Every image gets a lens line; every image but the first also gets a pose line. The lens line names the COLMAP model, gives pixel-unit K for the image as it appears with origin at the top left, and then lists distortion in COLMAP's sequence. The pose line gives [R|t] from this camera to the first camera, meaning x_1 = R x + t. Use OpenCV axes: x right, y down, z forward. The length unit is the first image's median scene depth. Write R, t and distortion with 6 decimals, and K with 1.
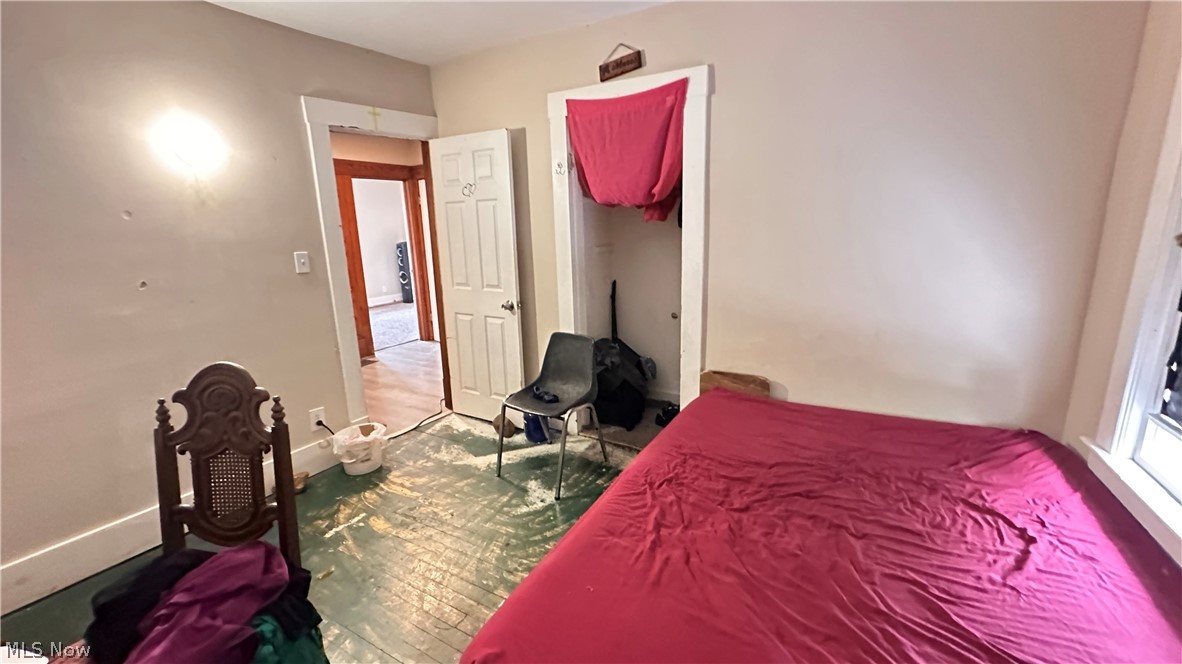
lens RADIAL K [[473.0, 0, 589.6], [0, 473.0, 333.6], [0, 0, 1]] dist [-0.000219, 0.000097]
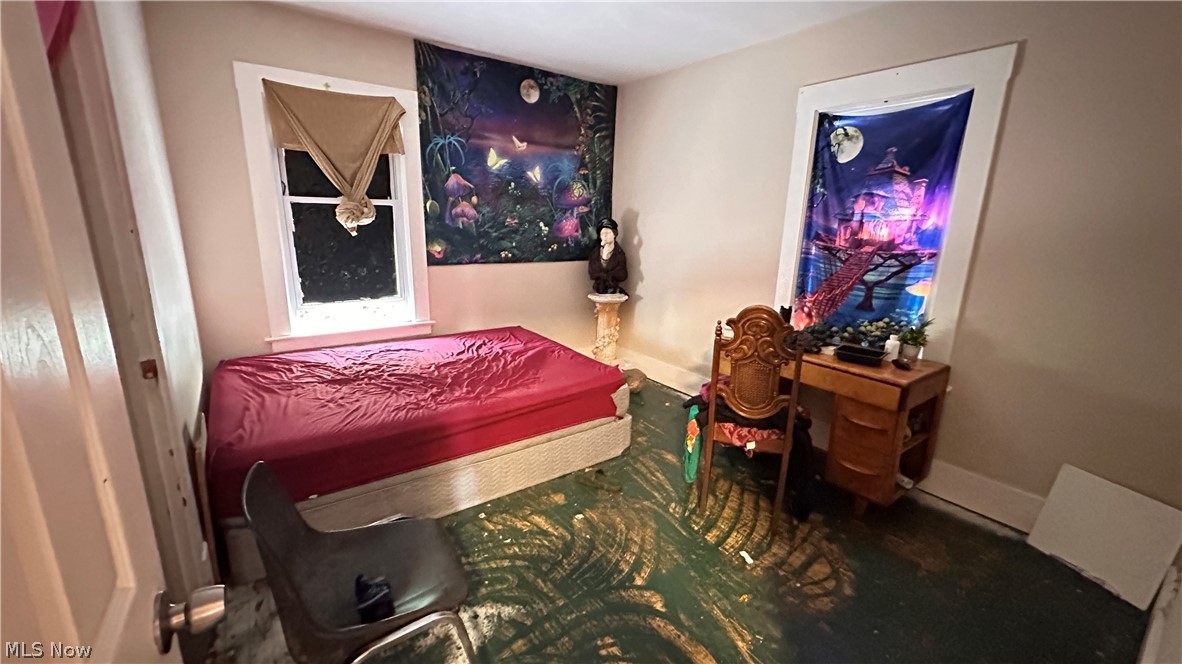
lens RADIAL K [[473.0, 0, 588.9], [0, 473.0, 333.3], [0, 0, 1]] dist [-0.000219, 0.000097]
pose [[-0.911597, -0.094845, 0.399995, -0.574083], [0.089306, 0.904091, 0.417905, -0.334888], [-0.401268, 0.416683, -0.815696, 1.576626]]
